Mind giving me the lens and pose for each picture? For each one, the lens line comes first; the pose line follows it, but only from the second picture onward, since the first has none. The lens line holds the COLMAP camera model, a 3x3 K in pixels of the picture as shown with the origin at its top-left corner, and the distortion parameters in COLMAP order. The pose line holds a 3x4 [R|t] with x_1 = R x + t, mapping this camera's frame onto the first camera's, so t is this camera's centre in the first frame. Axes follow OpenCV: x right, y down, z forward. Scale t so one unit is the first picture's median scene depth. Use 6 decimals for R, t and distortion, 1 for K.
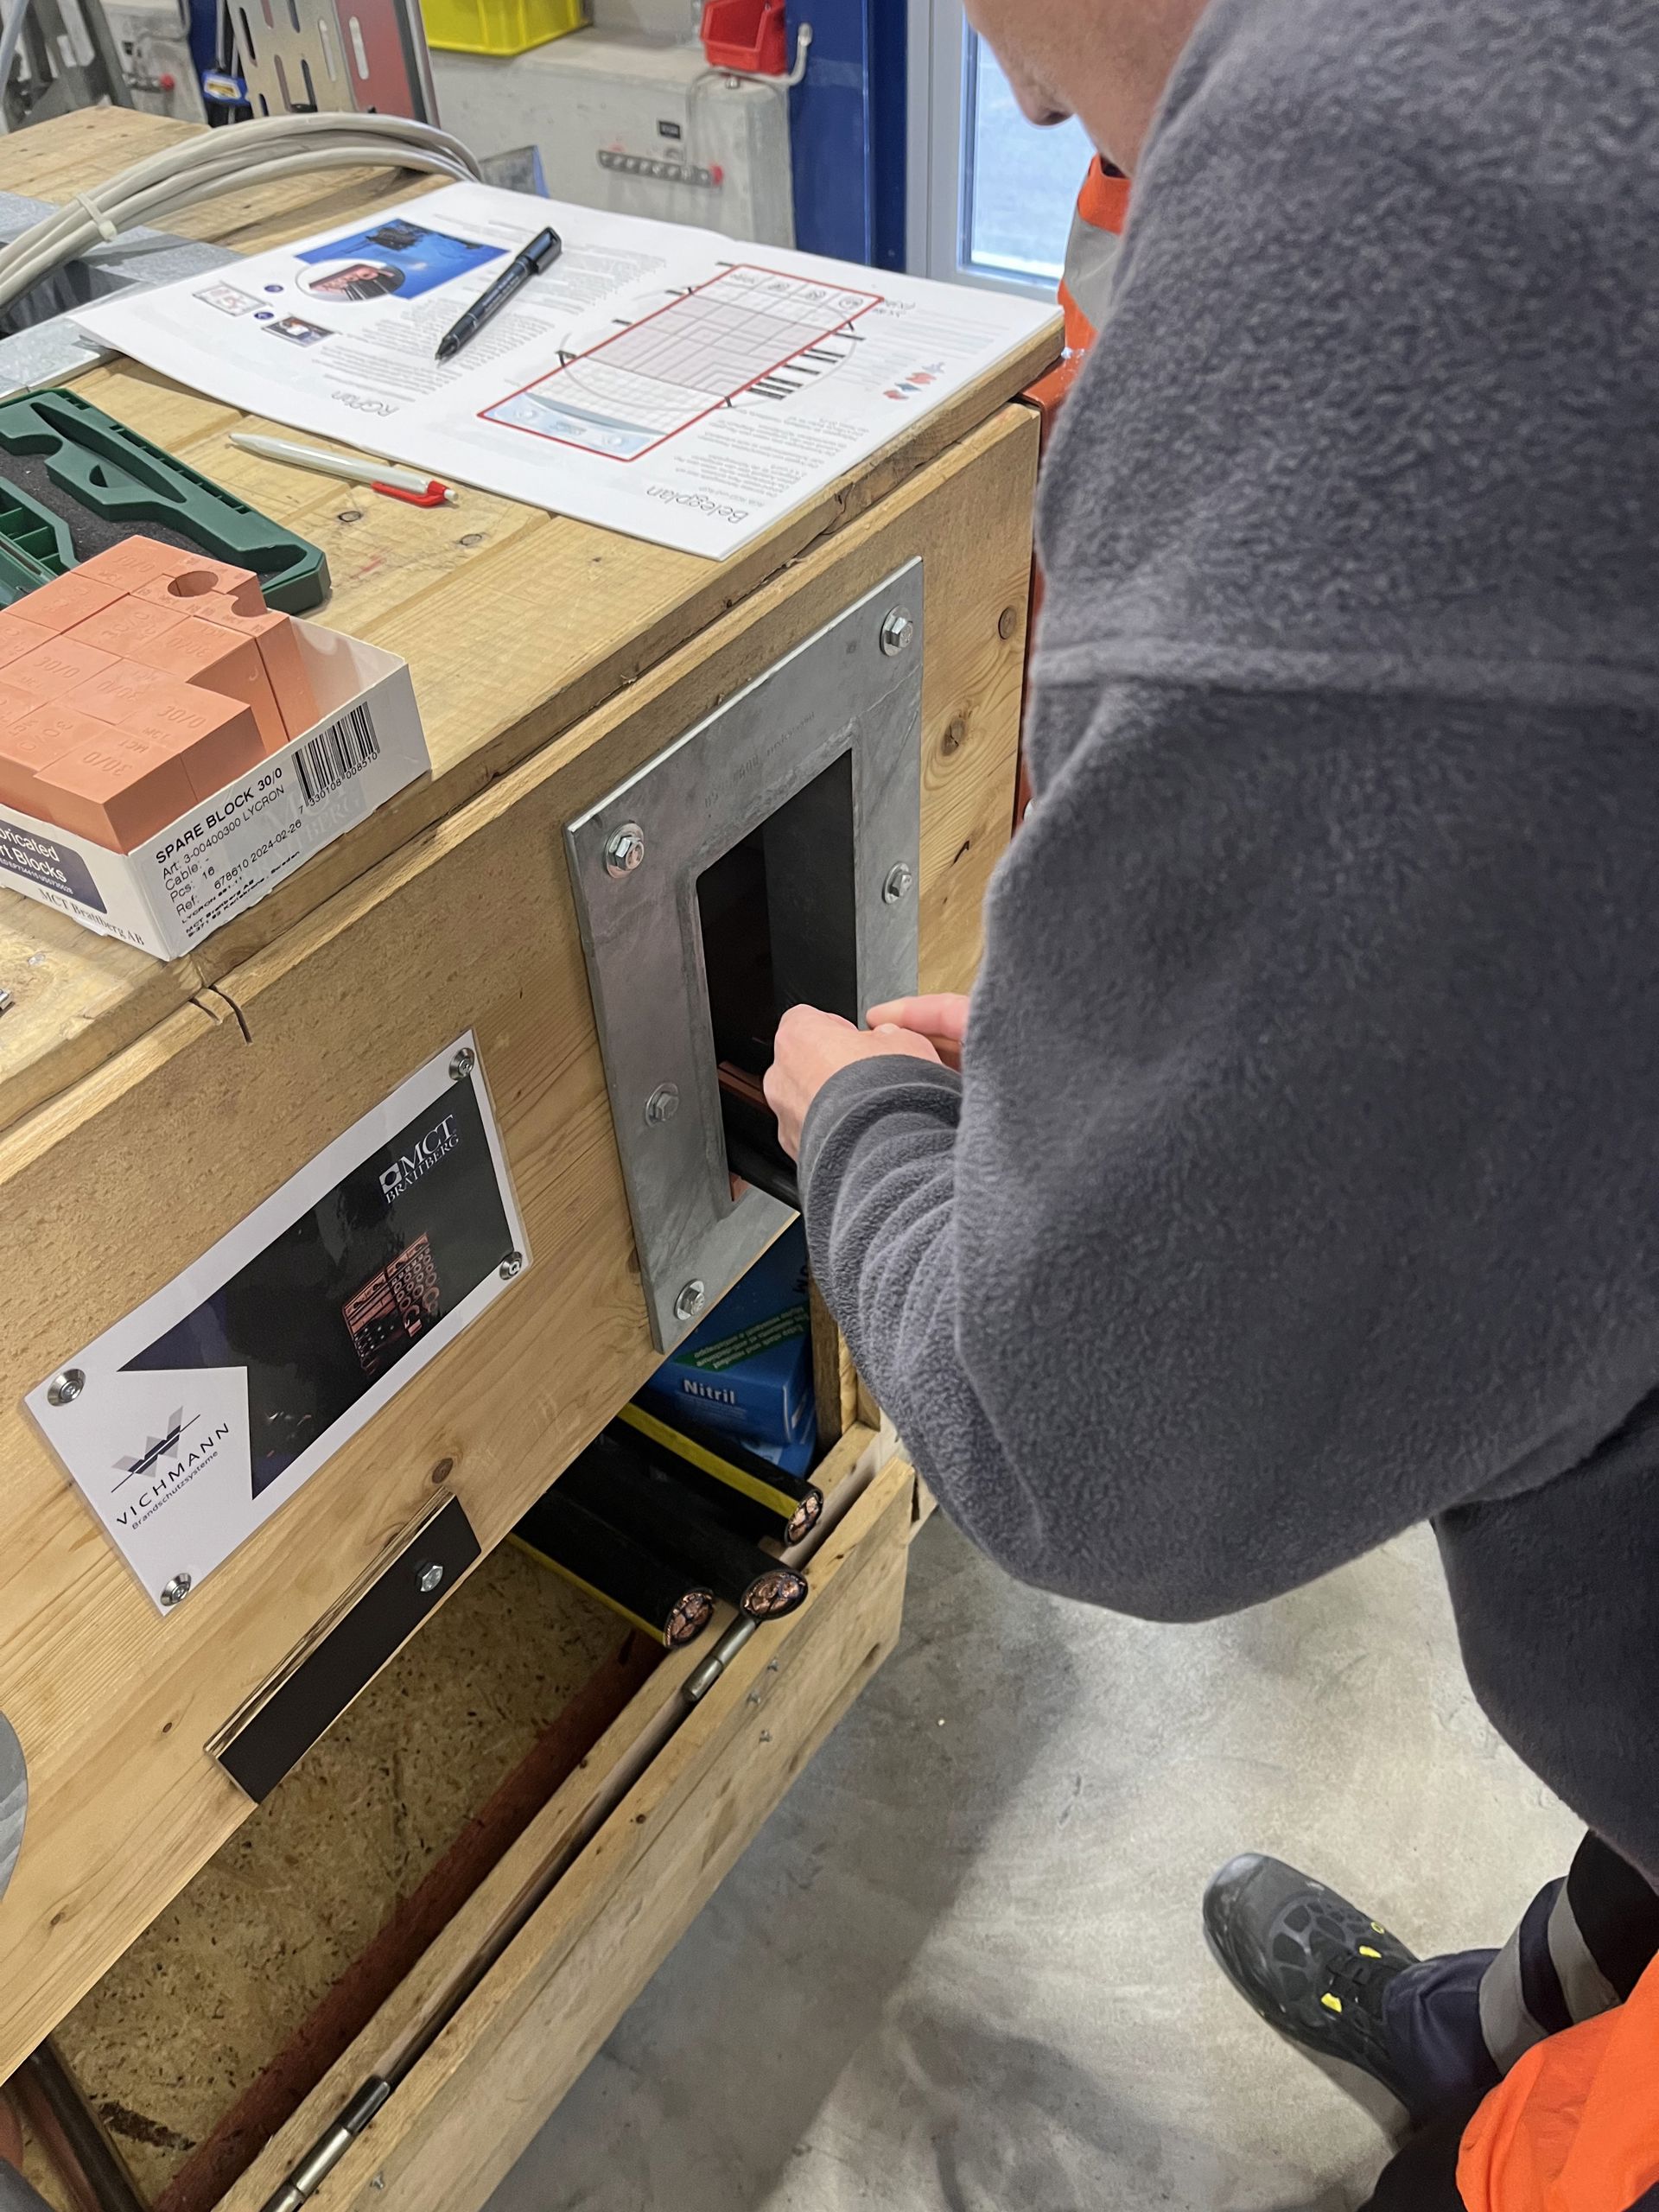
lens RADIAL K [[1625.6, 0, 829.5], [0, 1625.6, 1106.0], [0, 0, 1]] dist [-0.009185, -0.000274]
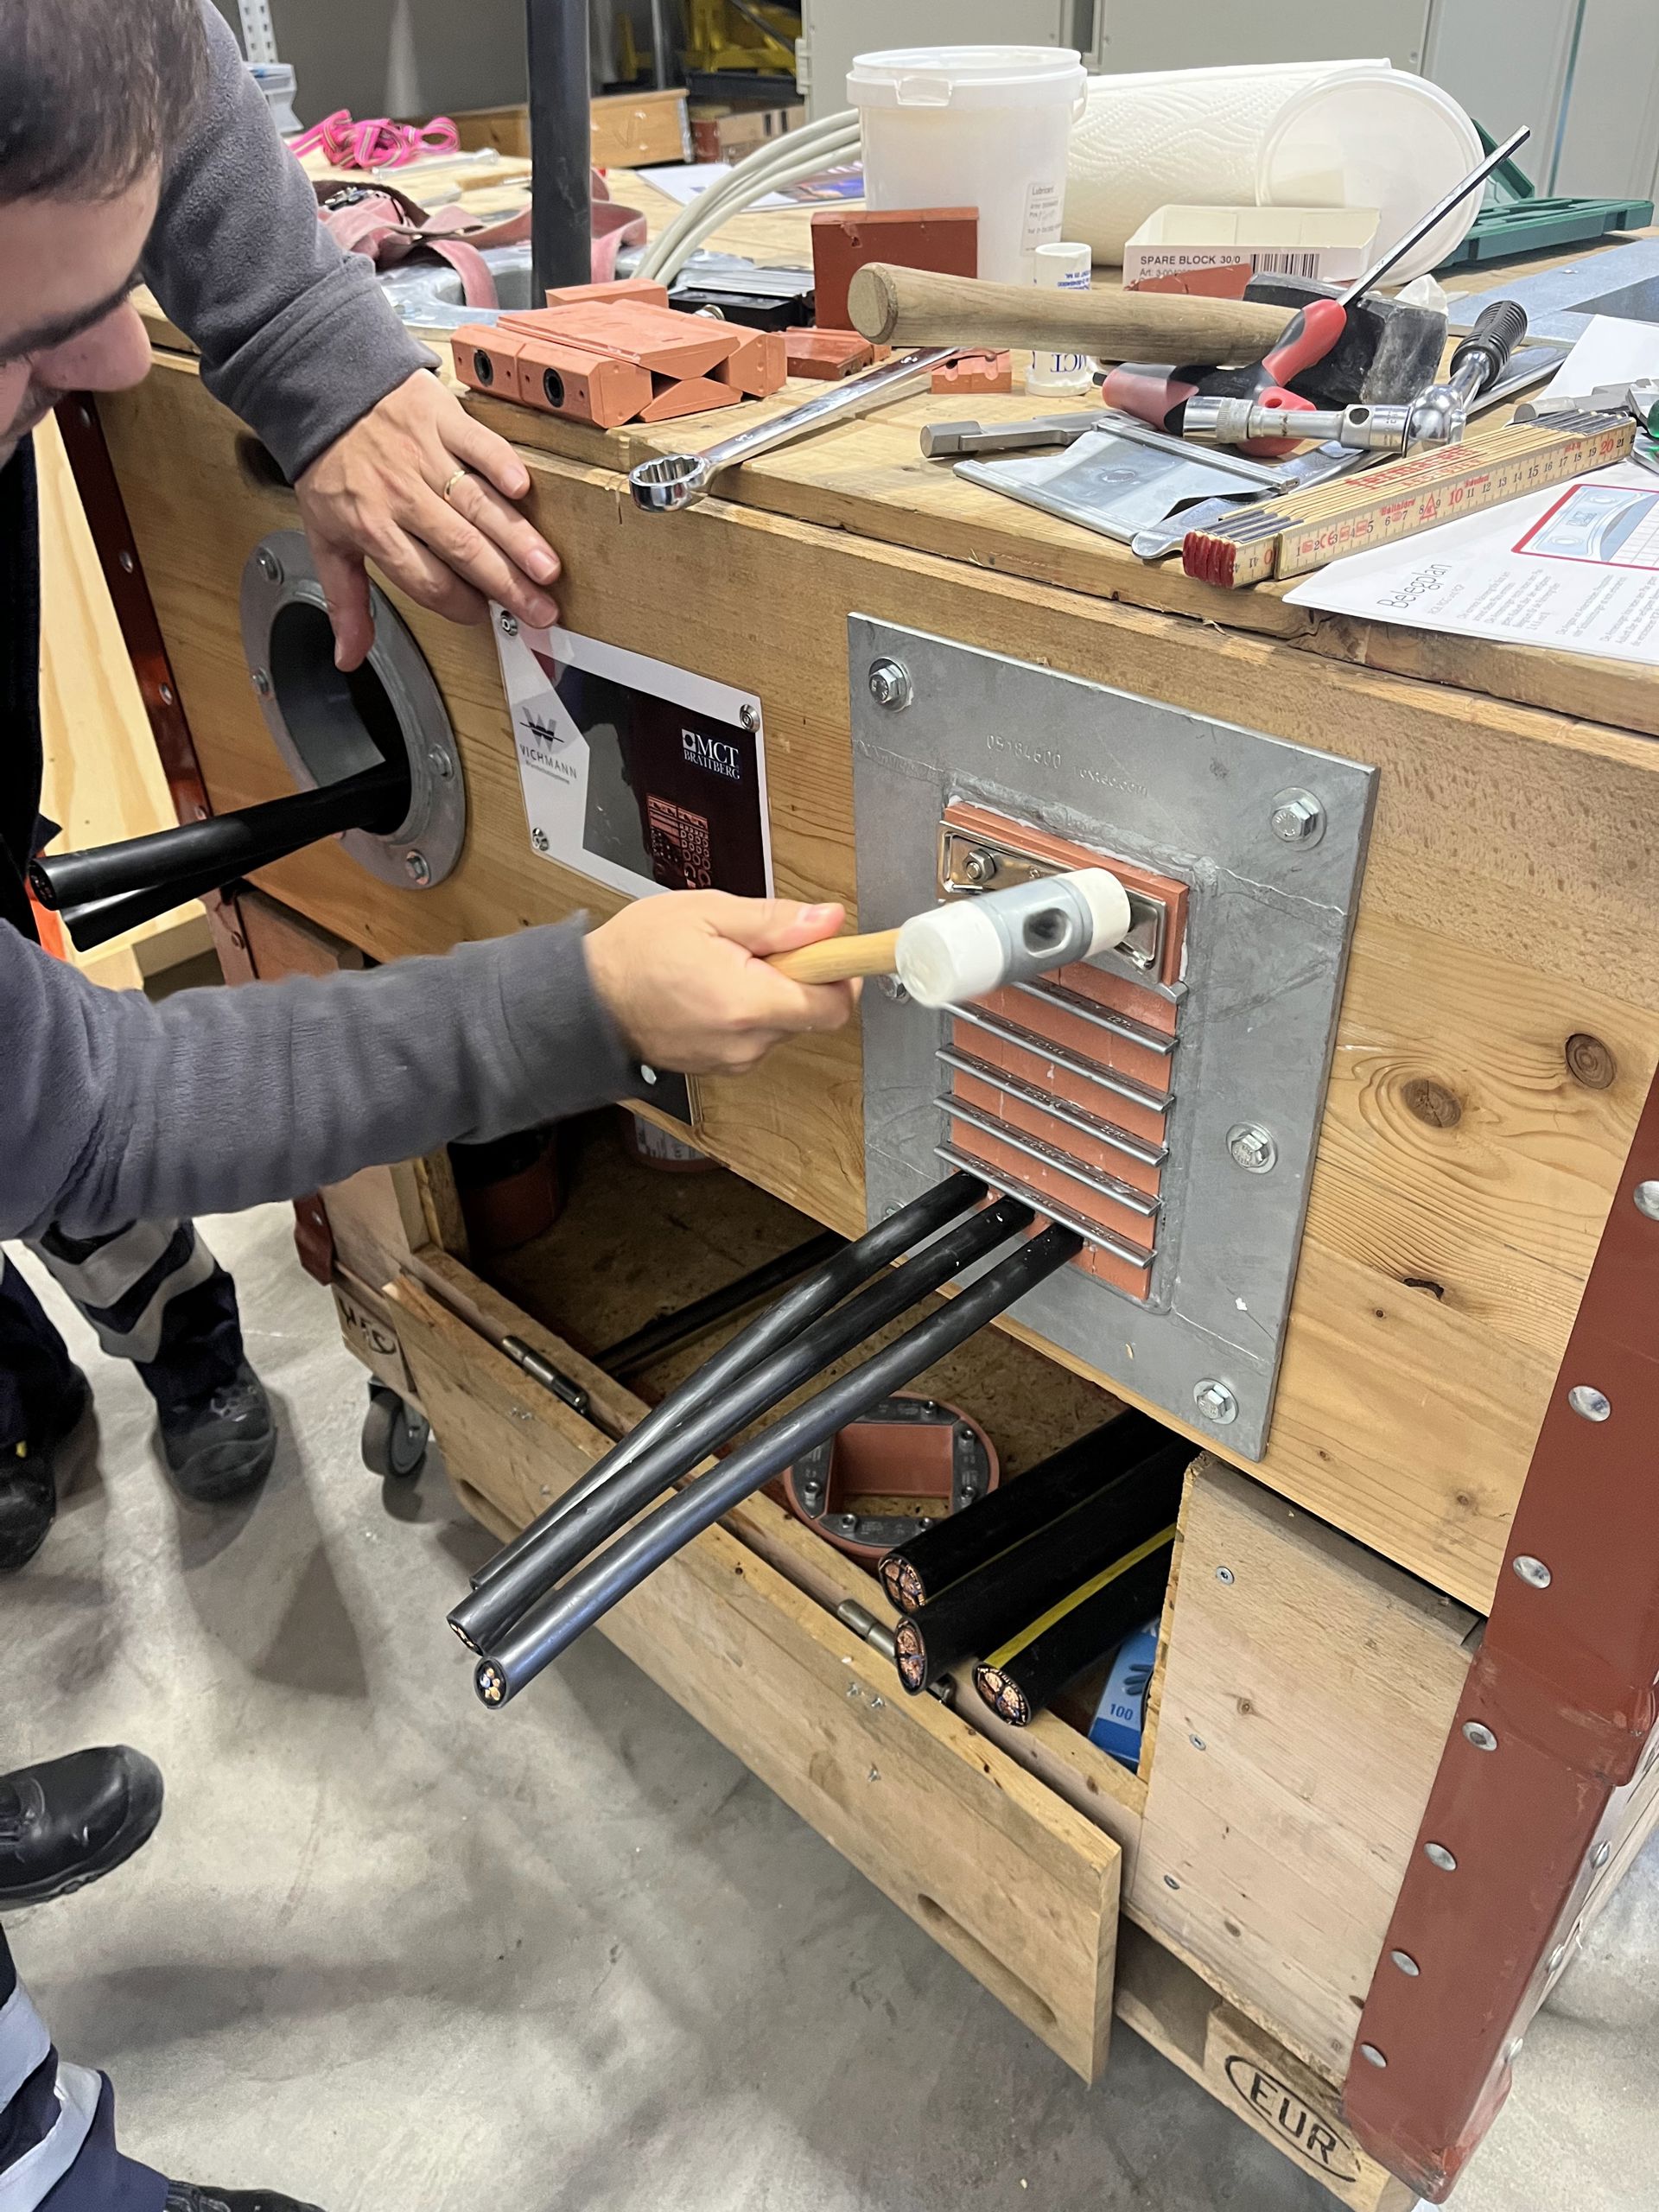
lens RADIAL K [[1625.6, 0, 829.5], [0, 1625.6, 1106.0], [0, 0, 1]] dist [-0.009185, -0.000274]
pose [[-0.172079, 0.582186, -0.794637, 0.729042], [-0.663850, 0.527449, 0.530189, -0.450609], [0.727799, 0.618754, 0.295722, 0.686570]]
